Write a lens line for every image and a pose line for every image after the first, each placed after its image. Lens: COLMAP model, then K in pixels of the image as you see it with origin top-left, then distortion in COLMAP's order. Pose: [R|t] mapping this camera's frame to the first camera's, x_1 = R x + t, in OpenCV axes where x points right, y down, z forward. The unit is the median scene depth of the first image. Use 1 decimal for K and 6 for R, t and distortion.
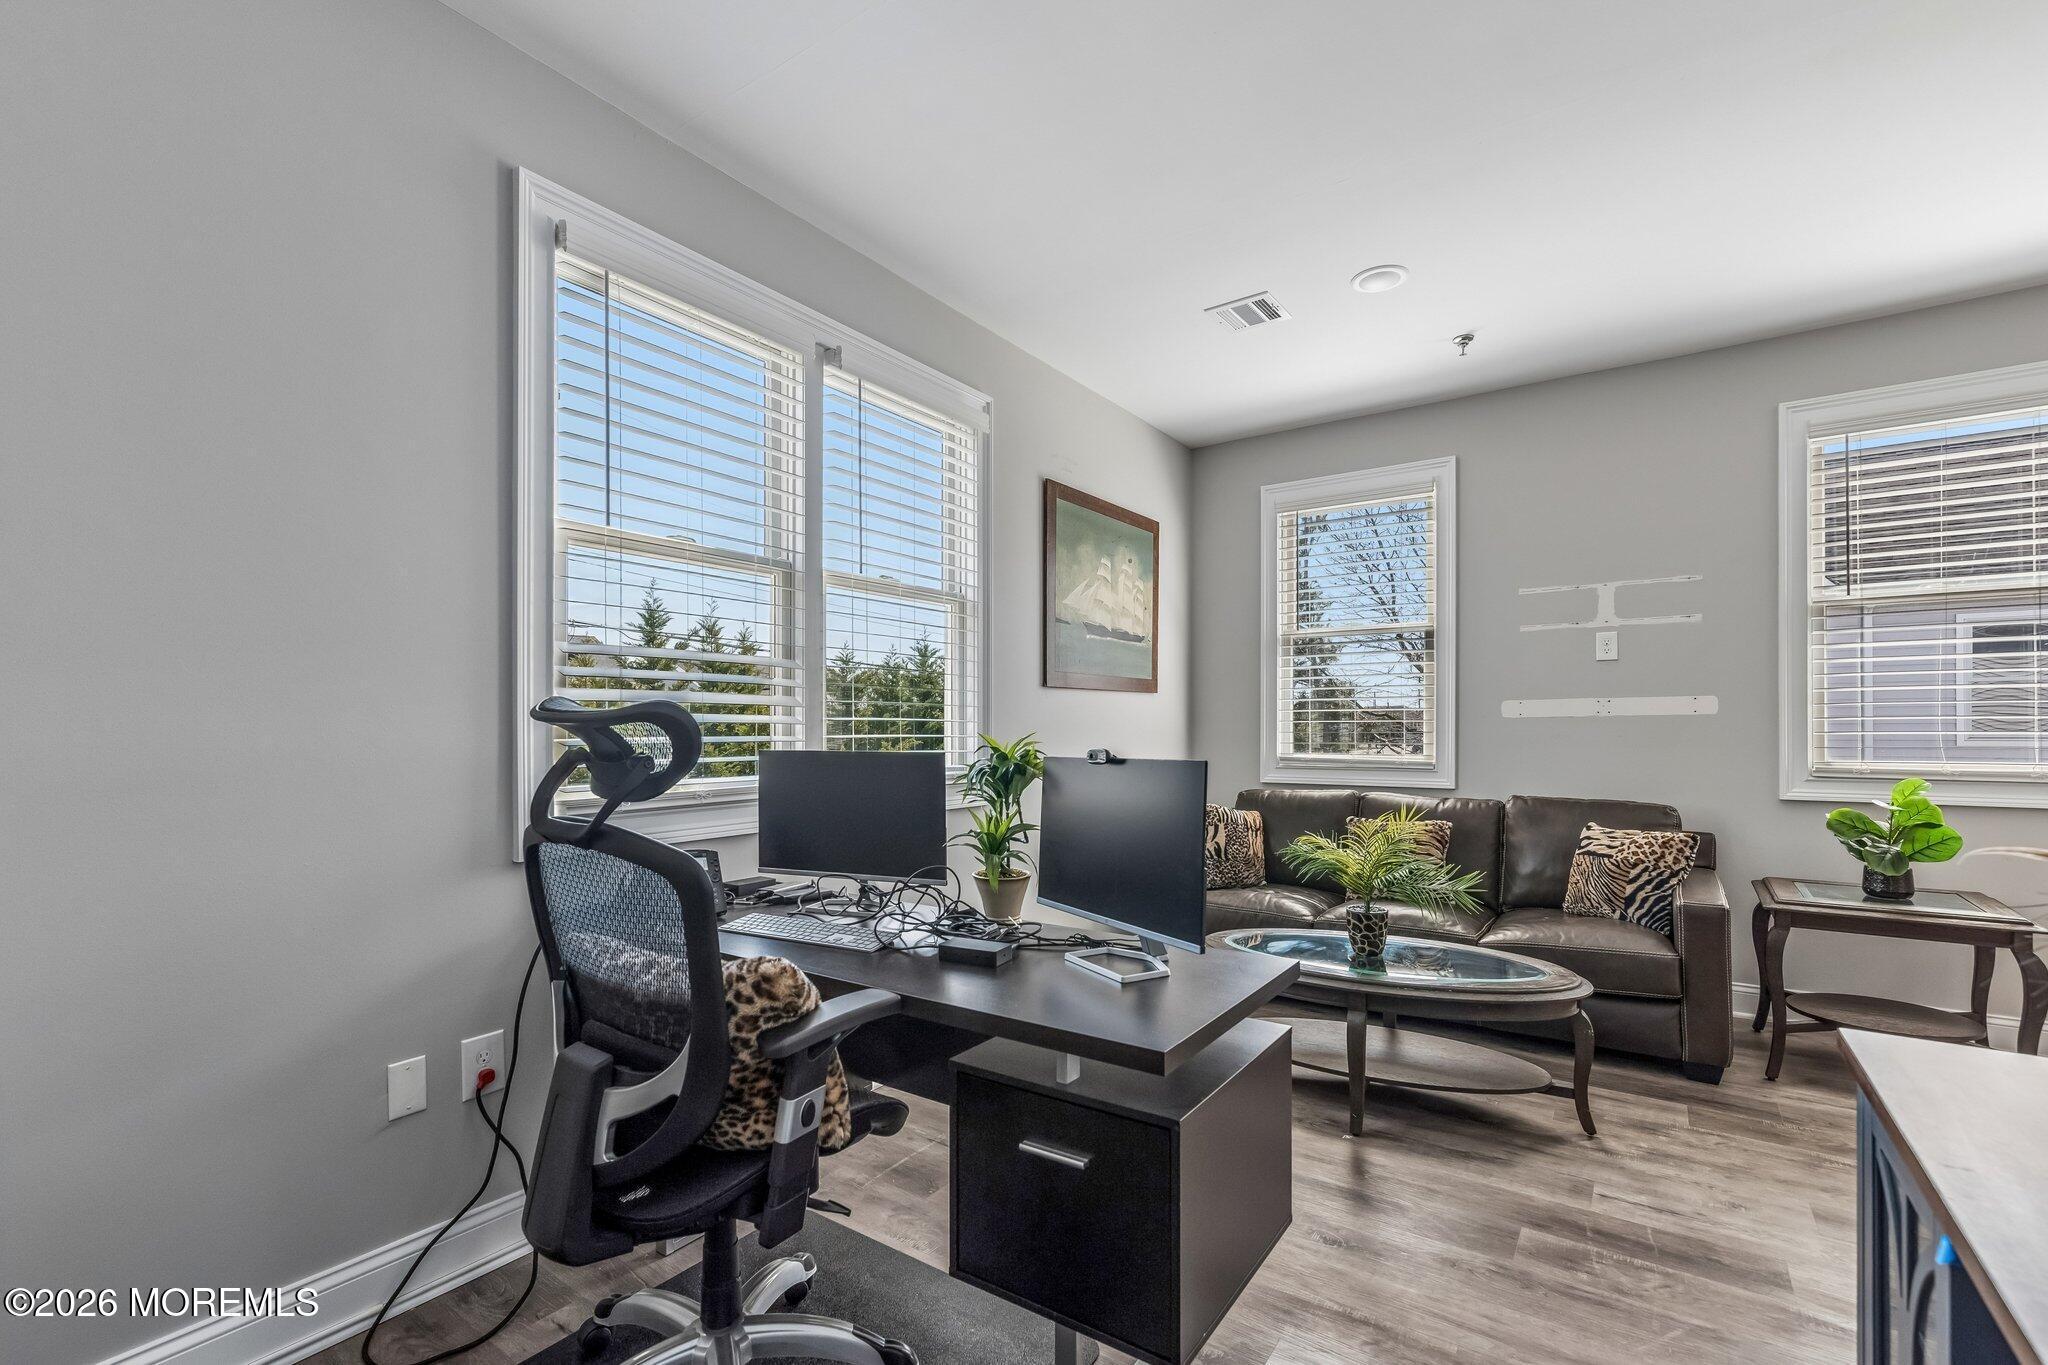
lens RADIAL K [[892.0, 0, 1020.8], [0, 892.0, 730.1], [0, 0, 1]] dist [-0.000320, 0.000622]
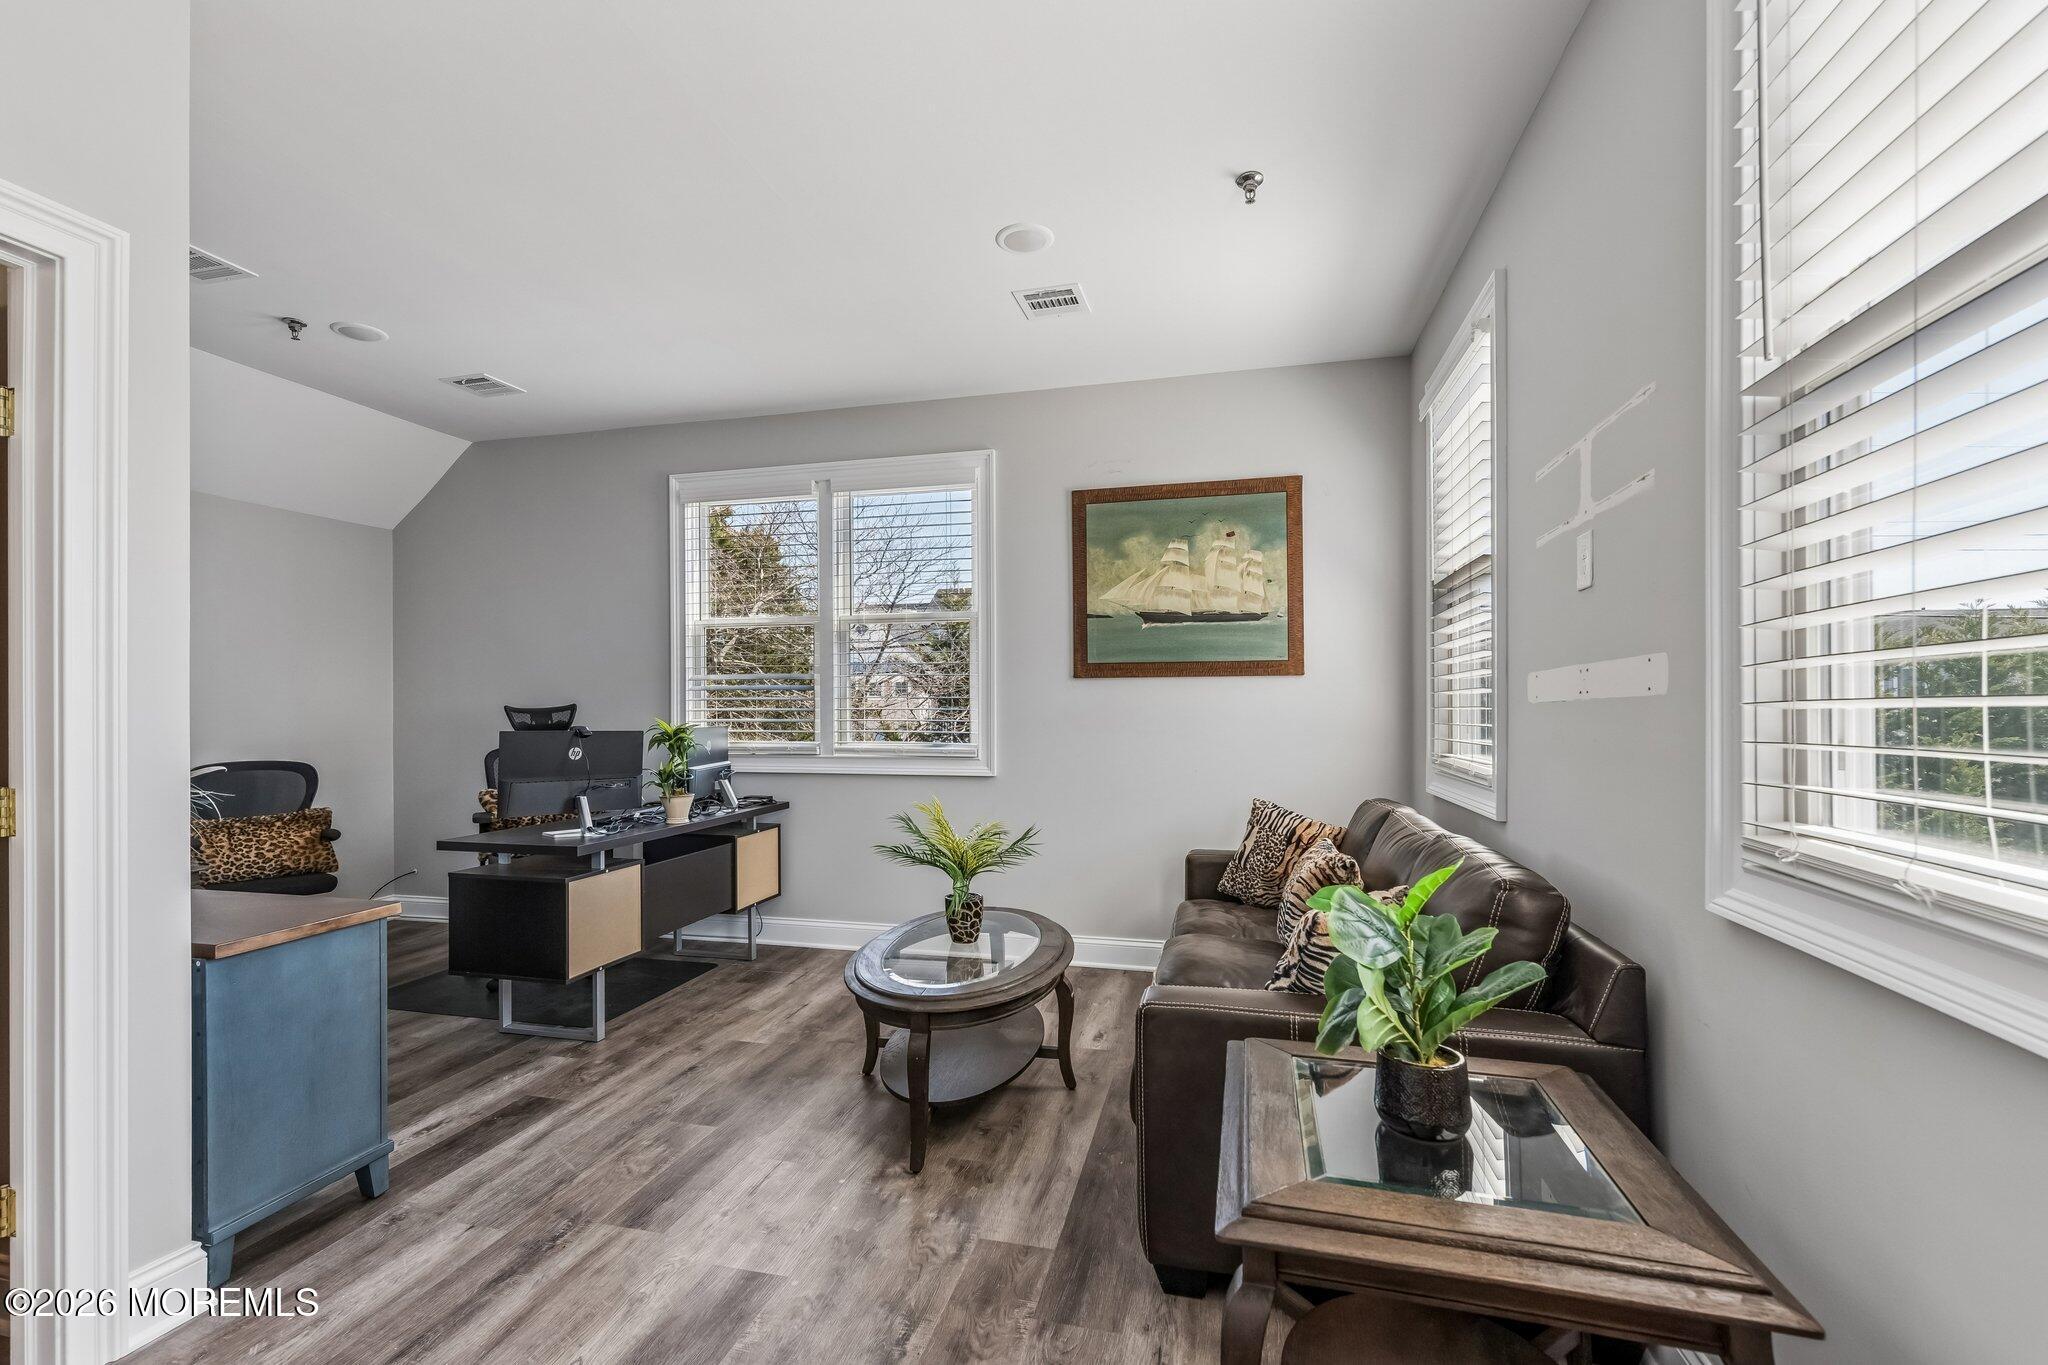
lens RADIAL K [[892.0, 0, 1028.3], [0, 892.0, 717.7], [0, 0, 1]] dist [-0.000320, 0.000622]
pose [[0.371659, 0.008750, -0.928328, 1.212927], [-0.002312, 0.999961, 0.008500, -0.009663], [0.928366, -0.001012, 0.371665, 0.617069]]
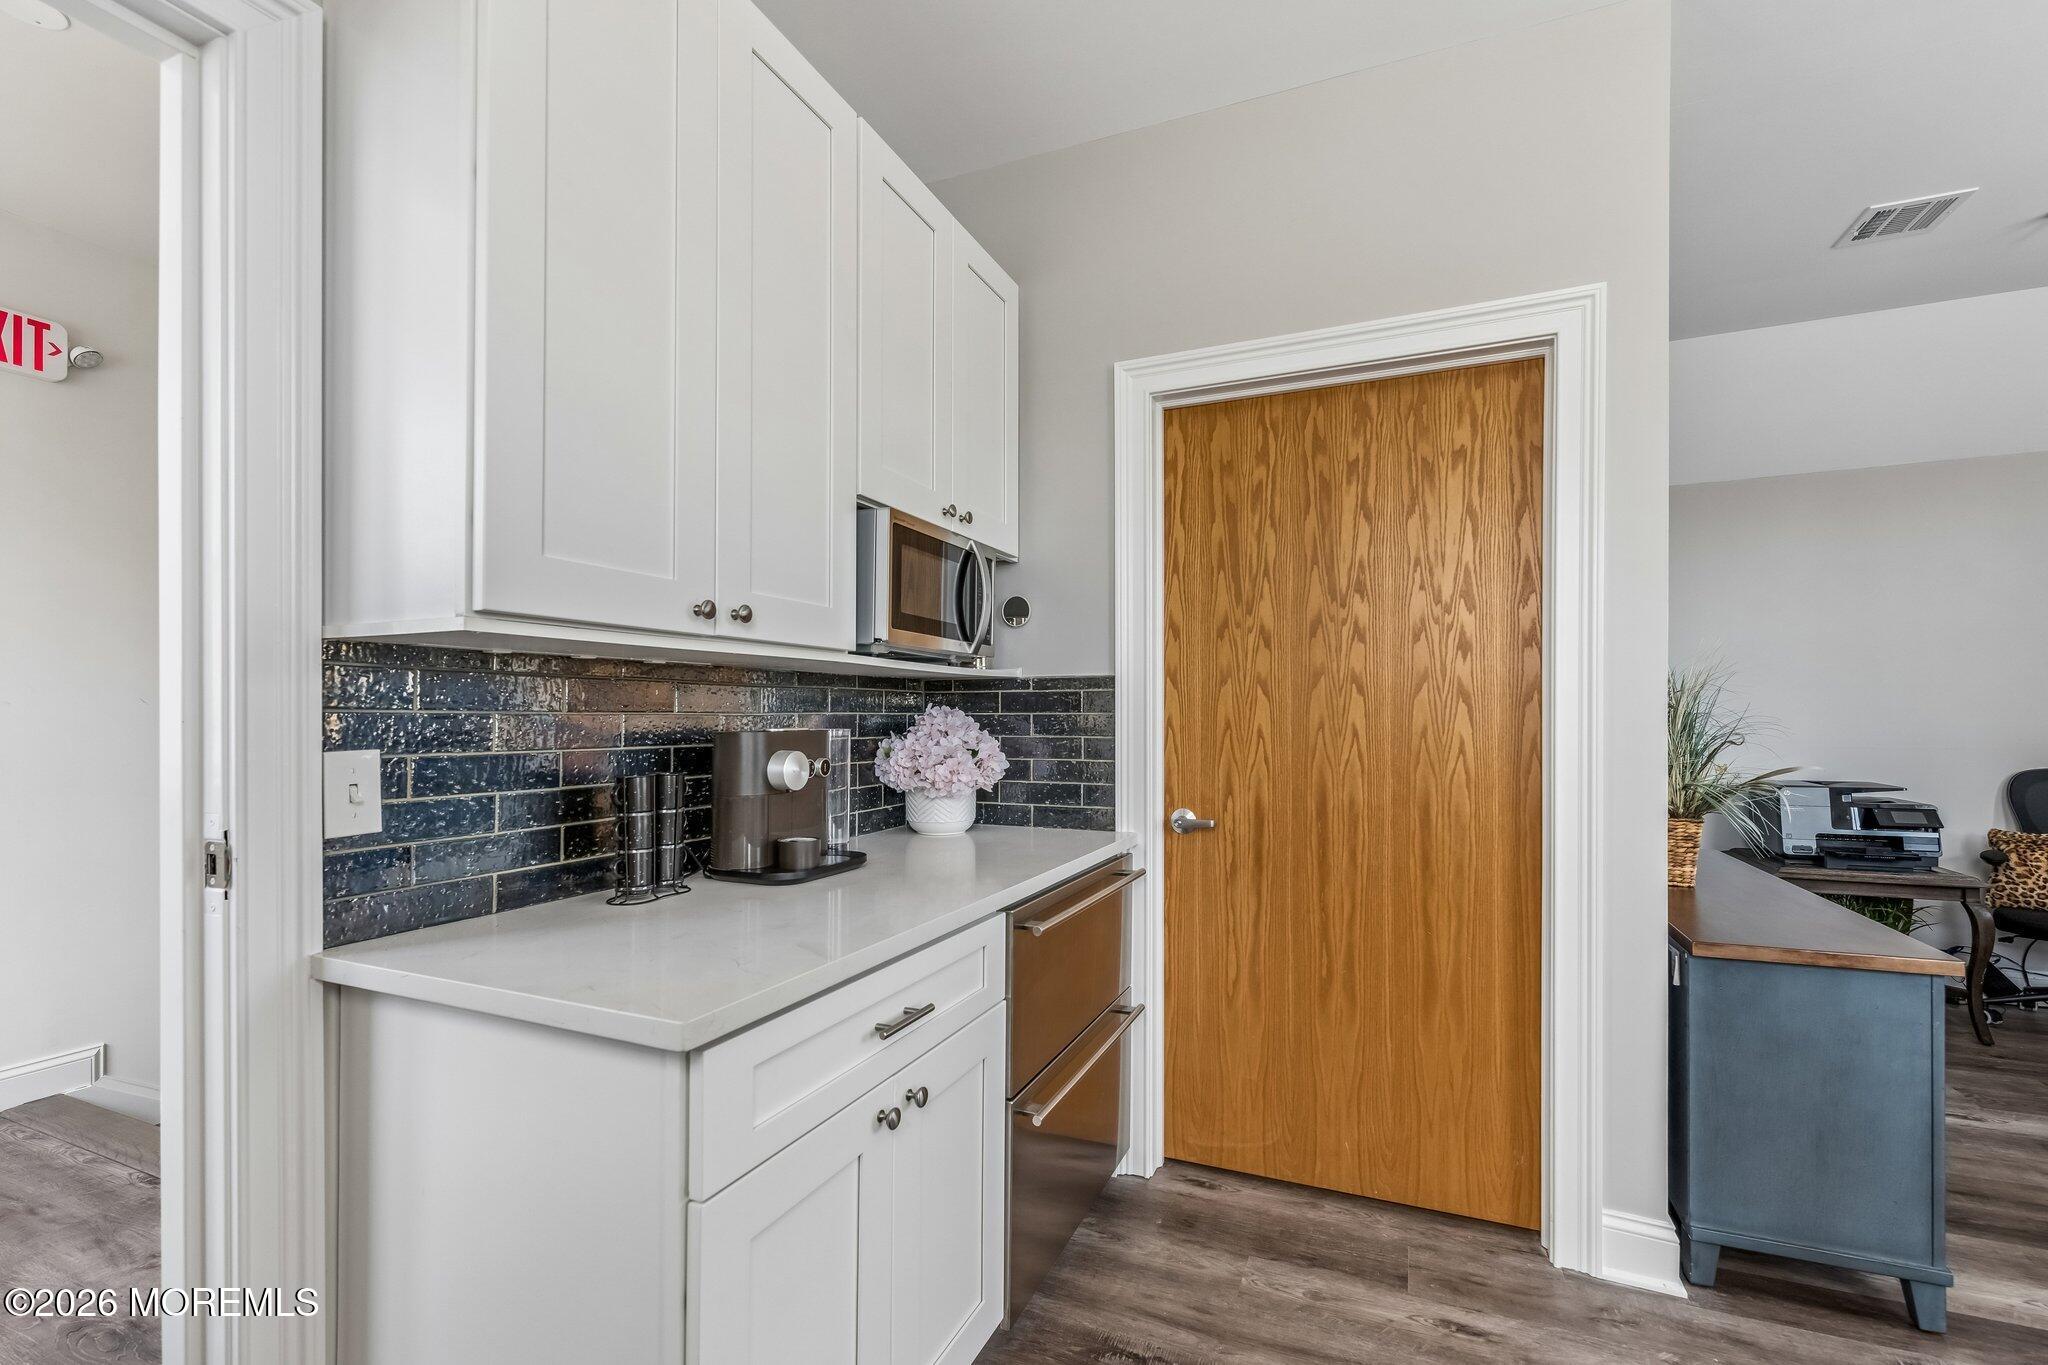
lens RADIAL K [[892.0, 0, 1027.4], [0, 892.0, 716.9], [0, 0, 1]] dist [-0.000320, 0.000622]
pose [[-0.979270, 0.008152, -0.202396, 1.024350], [0.007167, 0.999959, 0.005596, -0.007996], [0.202433, 0.004030, -0.979288, 0.817776]]
